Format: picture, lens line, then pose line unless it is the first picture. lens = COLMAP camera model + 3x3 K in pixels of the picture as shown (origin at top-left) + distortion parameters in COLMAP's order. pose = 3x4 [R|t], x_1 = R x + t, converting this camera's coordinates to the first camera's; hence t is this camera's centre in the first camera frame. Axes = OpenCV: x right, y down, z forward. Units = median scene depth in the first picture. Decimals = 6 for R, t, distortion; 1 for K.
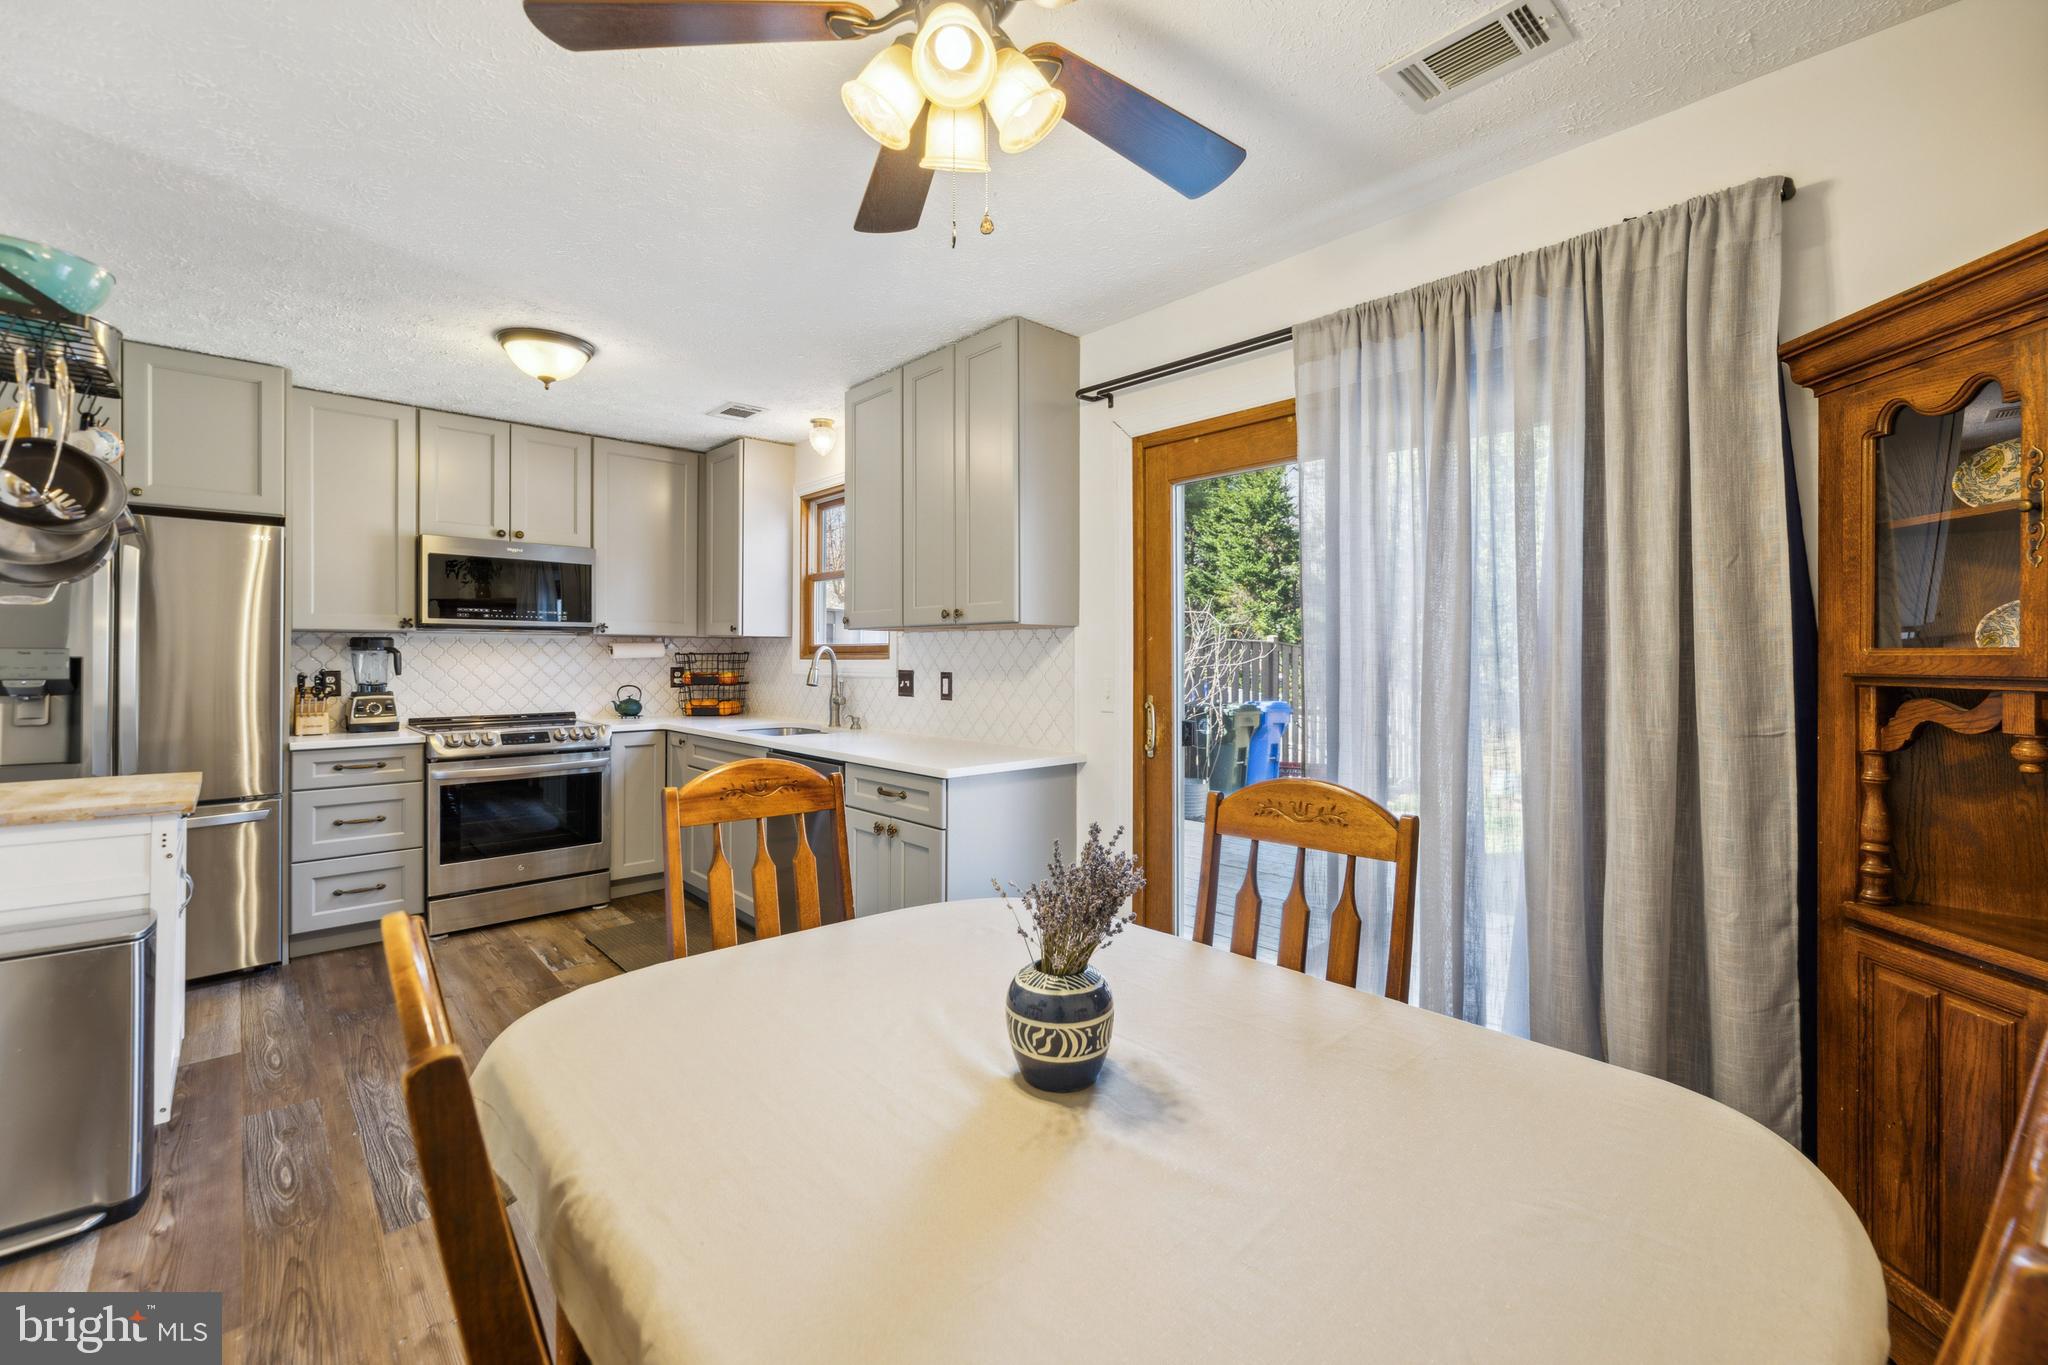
lens RADIAL K [[842.8, 0, 1033.5], [0, 842.8, 656.1], [0, 0, 1]] dist [-0.003903, 0.000205]
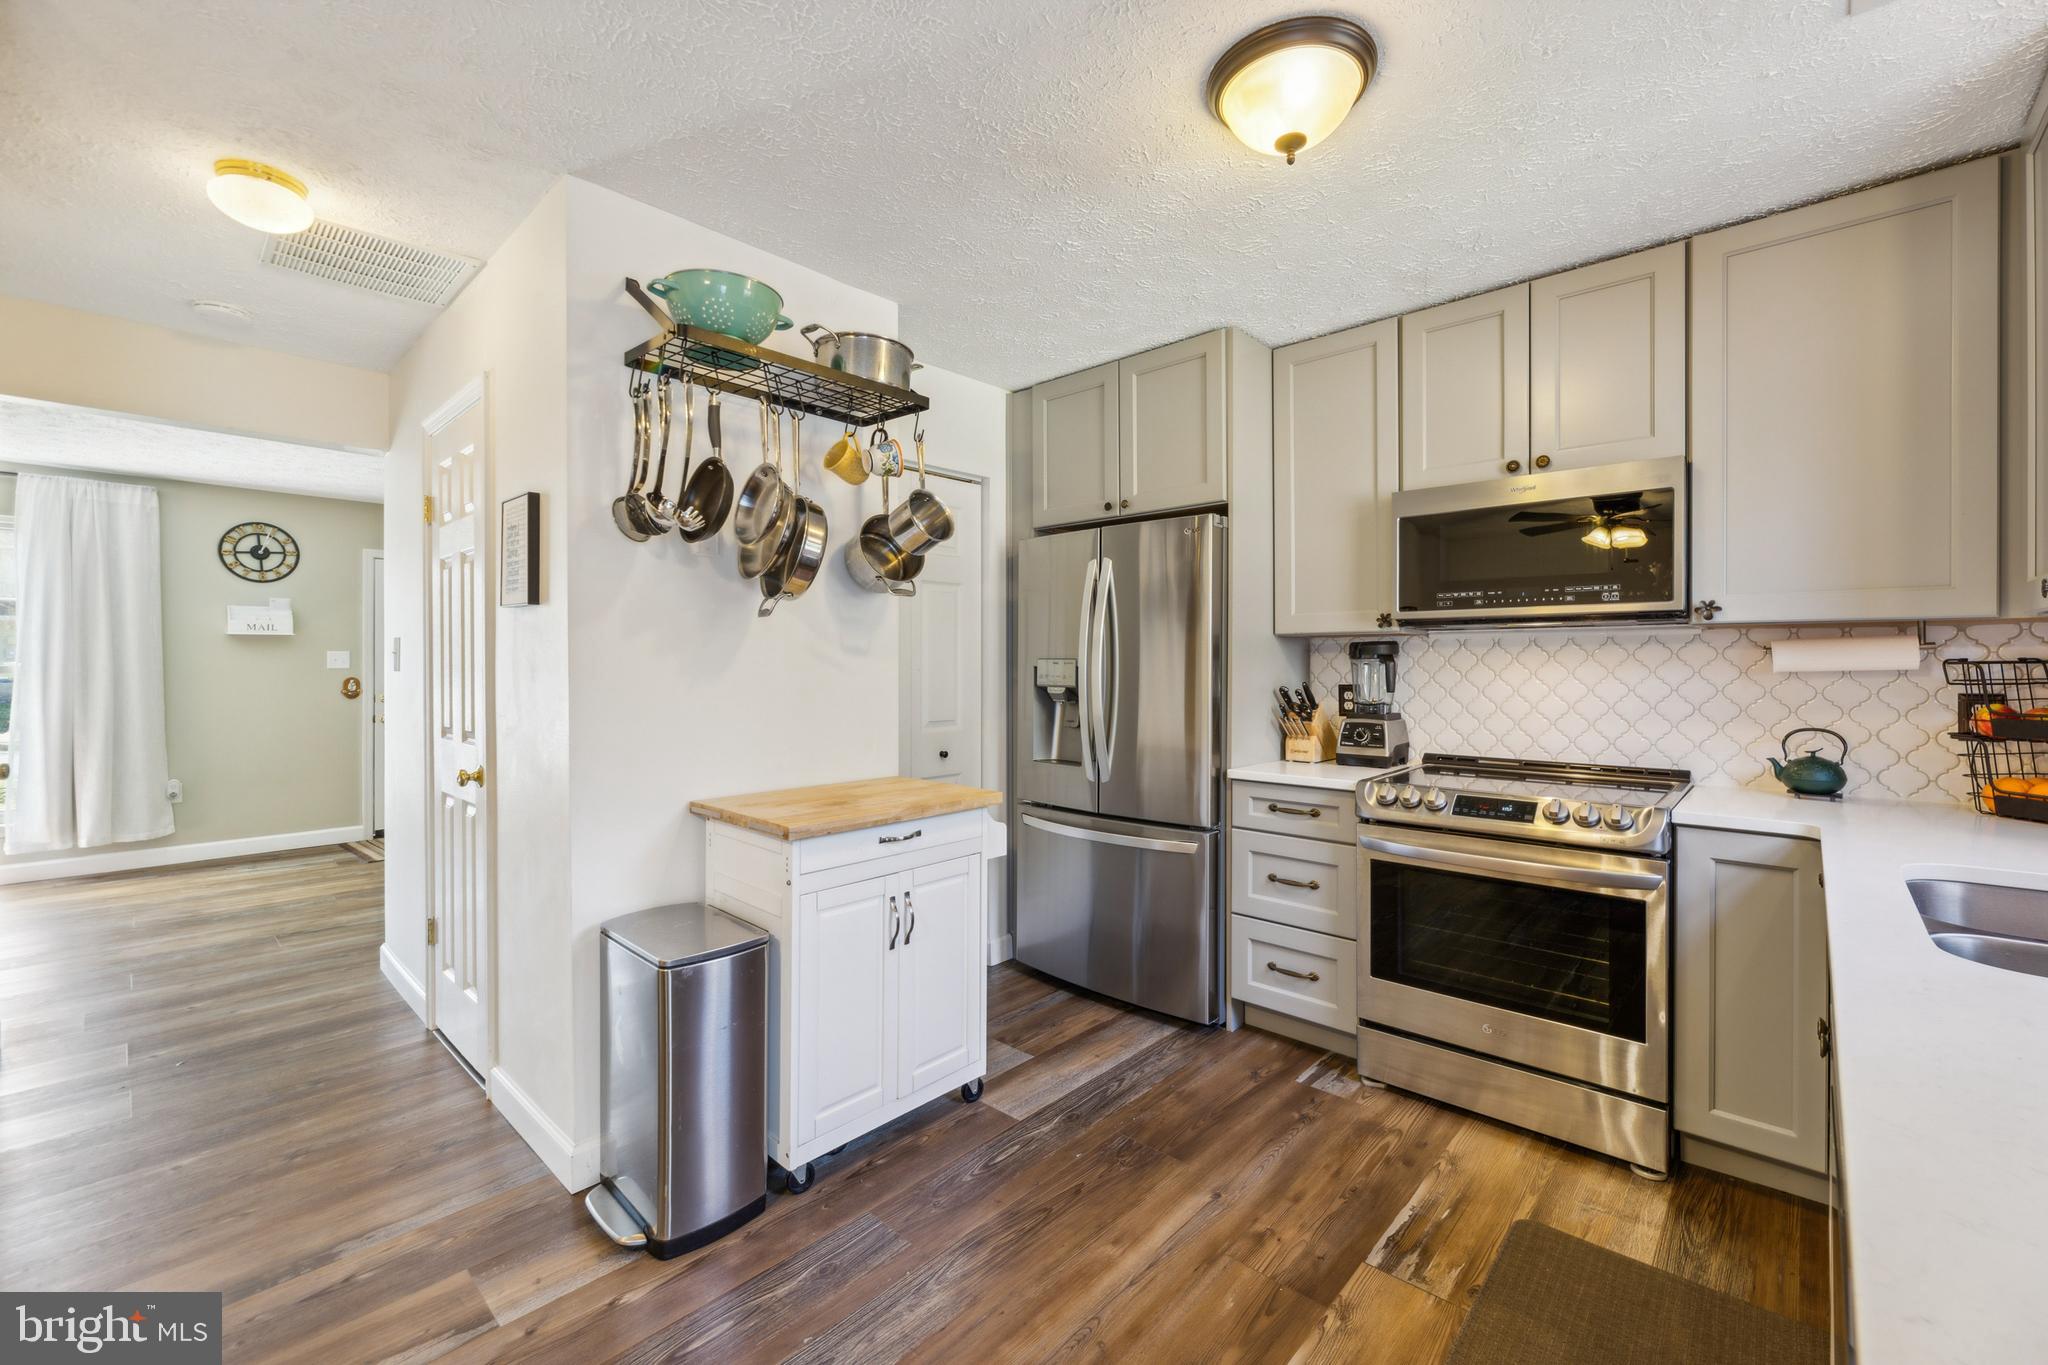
lens RADIAL K [[842.8, 0, 1020.7], [0, 842.8, 662.3], [0, 0, 1]] dist [-0.003903, 0.000205]
pose [[0.069213, -0.004810, -0.997590, -0.051638], [-0.001612, 0.999987, -0.004933, 0.000634], [0.997601, 0.001949, 0.069204, 0.677118]]
